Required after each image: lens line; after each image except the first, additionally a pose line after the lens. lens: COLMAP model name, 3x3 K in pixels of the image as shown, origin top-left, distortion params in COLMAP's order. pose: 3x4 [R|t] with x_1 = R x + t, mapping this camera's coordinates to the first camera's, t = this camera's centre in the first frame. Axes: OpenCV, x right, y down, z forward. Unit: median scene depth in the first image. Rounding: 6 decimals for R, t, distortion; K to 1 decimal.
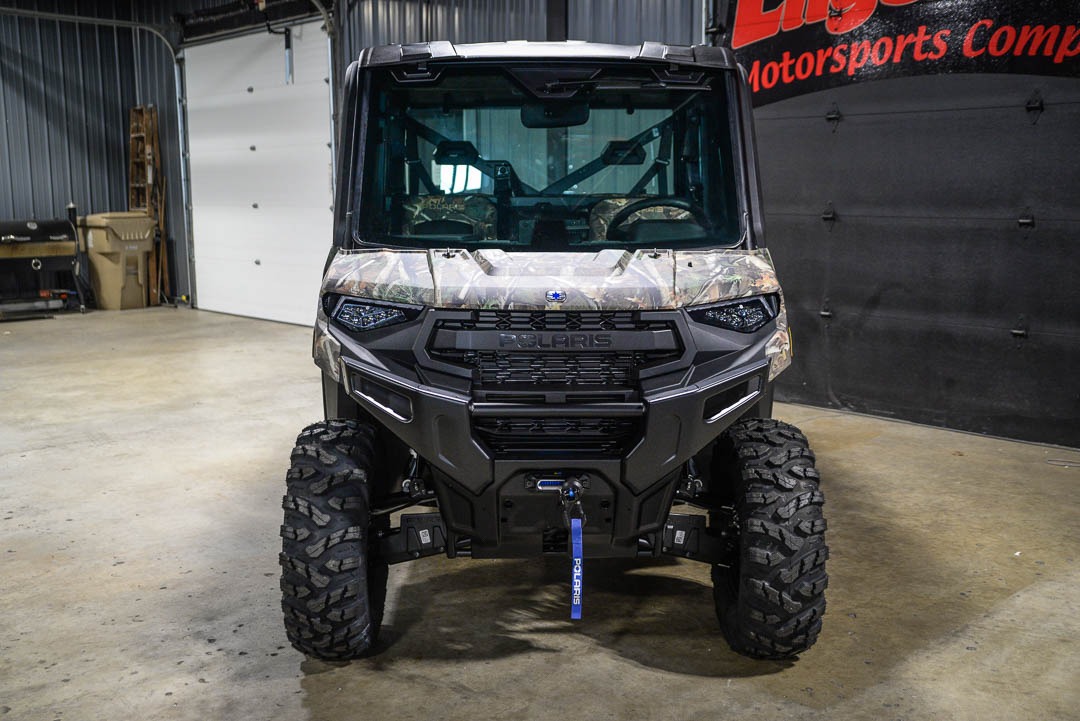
lens RADIAL K [[1115.6, 0, 497.0], [0, 1115.6, 361.3], [0, 0, 1]] dist [-0.009541, 0.029740]
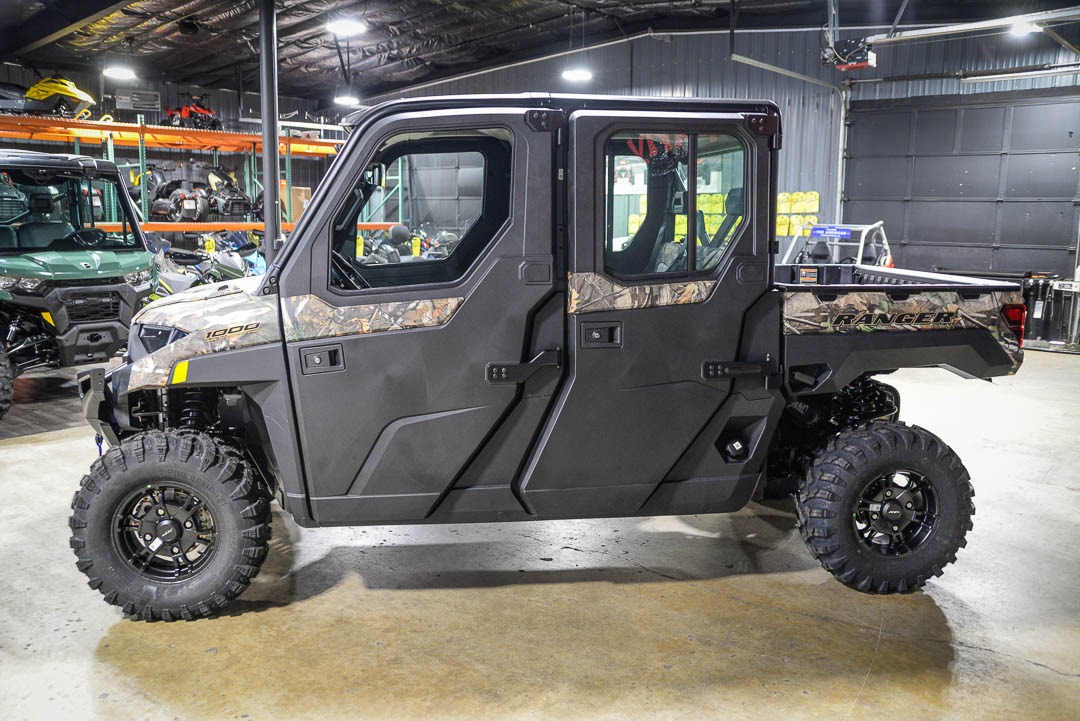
lens RADIAL K [[906.9, 0, 540.0], [0, 906.9, 360.5], [0, 0, 1]] dist [-0.090990, 0.085017]
pose [[0.142946, 0.166549, -0.975617, 1.232129], [-0.167594, 0.975578, 0.141987, -0.227098], [0.975438, 0.143211, 0.167368, 1.216340]]
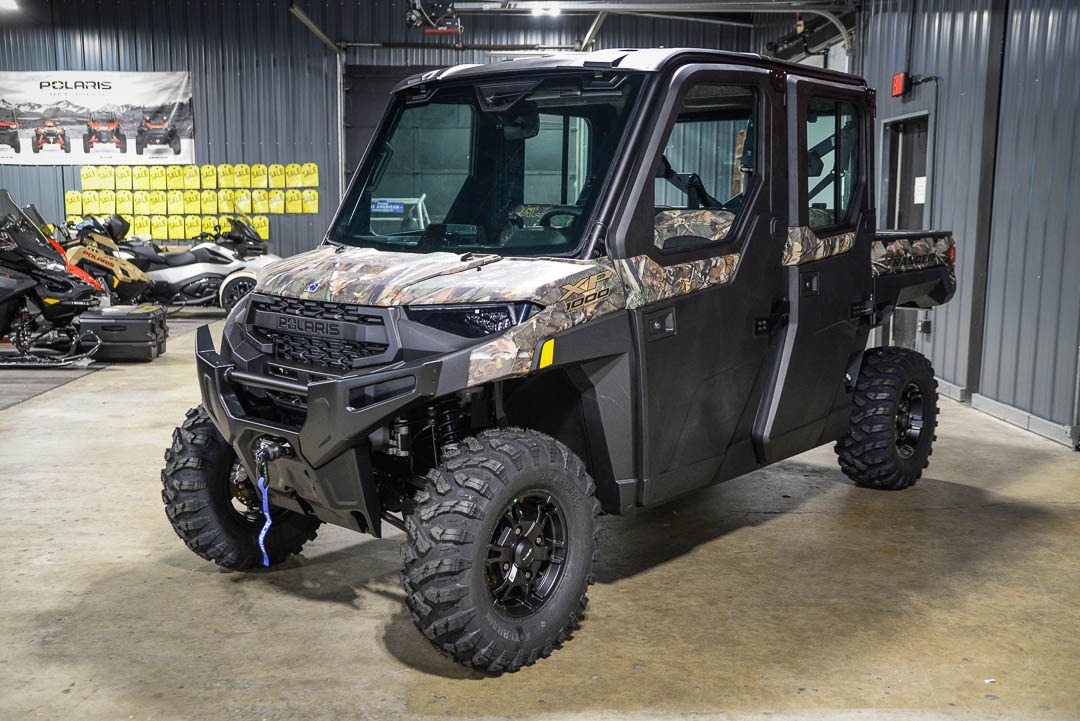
lens RADIAL K [[1063.5, 0, 509.1], [0, 1063.5, 360.1], [0, 0, 1]] dist [-0.017839, 0.014384]
pose [[0.753405, 0.107850, -0.648652, 0.839874], [-0.115703, 0.992810, 0.030684, -0.037372], [0.647298, 0.051934, 0.760466, 0.282118]]
